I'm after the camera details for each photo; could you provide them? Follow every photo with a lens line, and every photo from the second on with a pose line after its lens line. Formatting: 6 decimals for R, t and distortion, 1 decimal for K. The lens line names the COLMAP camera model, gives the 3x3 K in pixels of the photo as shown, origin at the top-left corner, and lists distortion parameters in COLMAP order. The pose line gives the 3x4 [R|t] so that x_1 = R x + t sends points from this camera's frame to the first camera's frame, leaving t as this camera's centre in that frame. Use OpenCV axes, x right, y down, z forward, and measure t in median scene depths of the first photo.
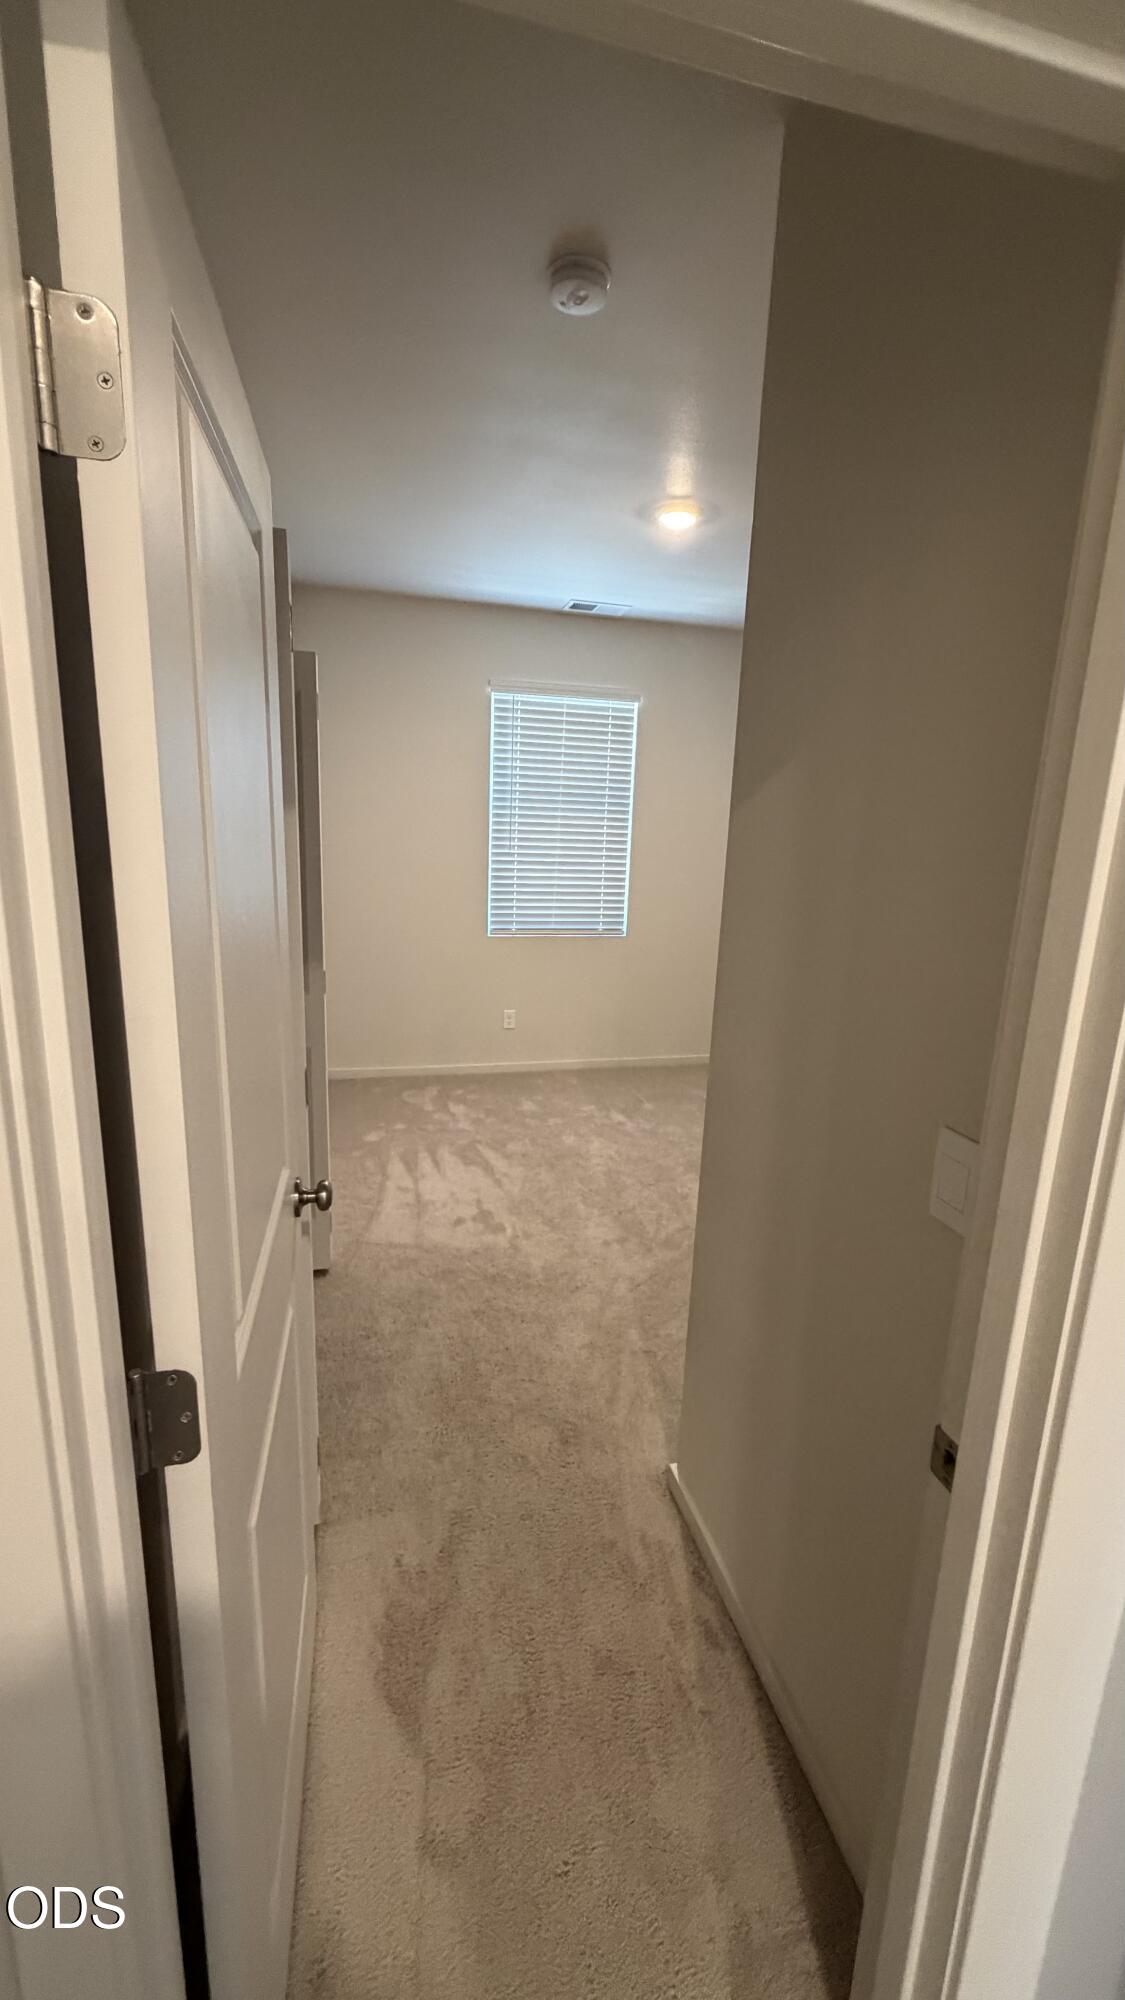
lens RADIAL K [[809.7, 0, 562.5], [0, 809.7, 1000.0], [0, 0, 1]] dist [-0.003544, -0.000314]
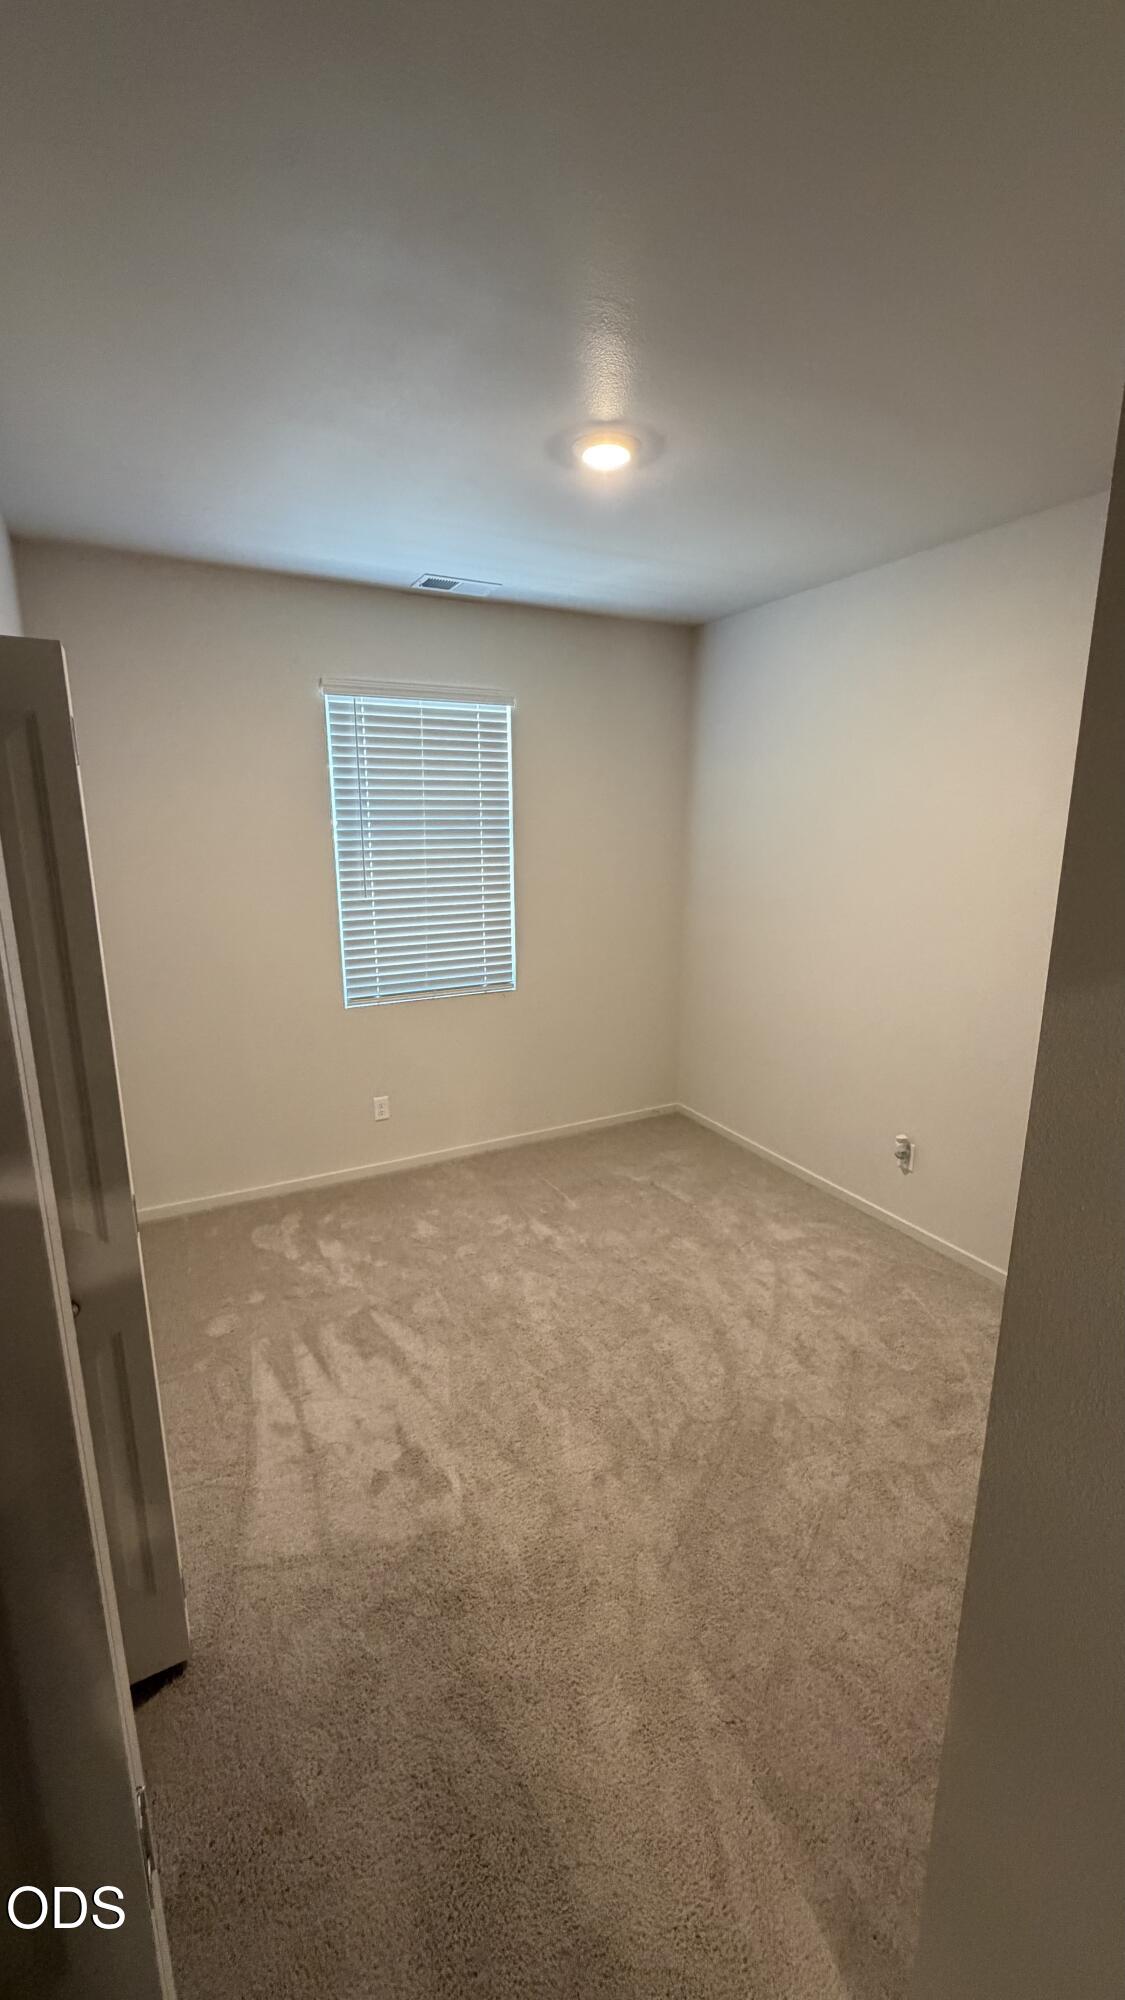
lens RADIAL K [[809.7, 0, 562.5], [0, 809.7, 1000.0], [0, 0, 1]] dist [-0.003544, -0.000314]
pose [[0.971978, -0.090594, 0.216912, -0.070100], [0.088820, 0.995886, 0.017936, -0.101161], [-0.217644, 0.001832, 0.976026, 0.239935]]
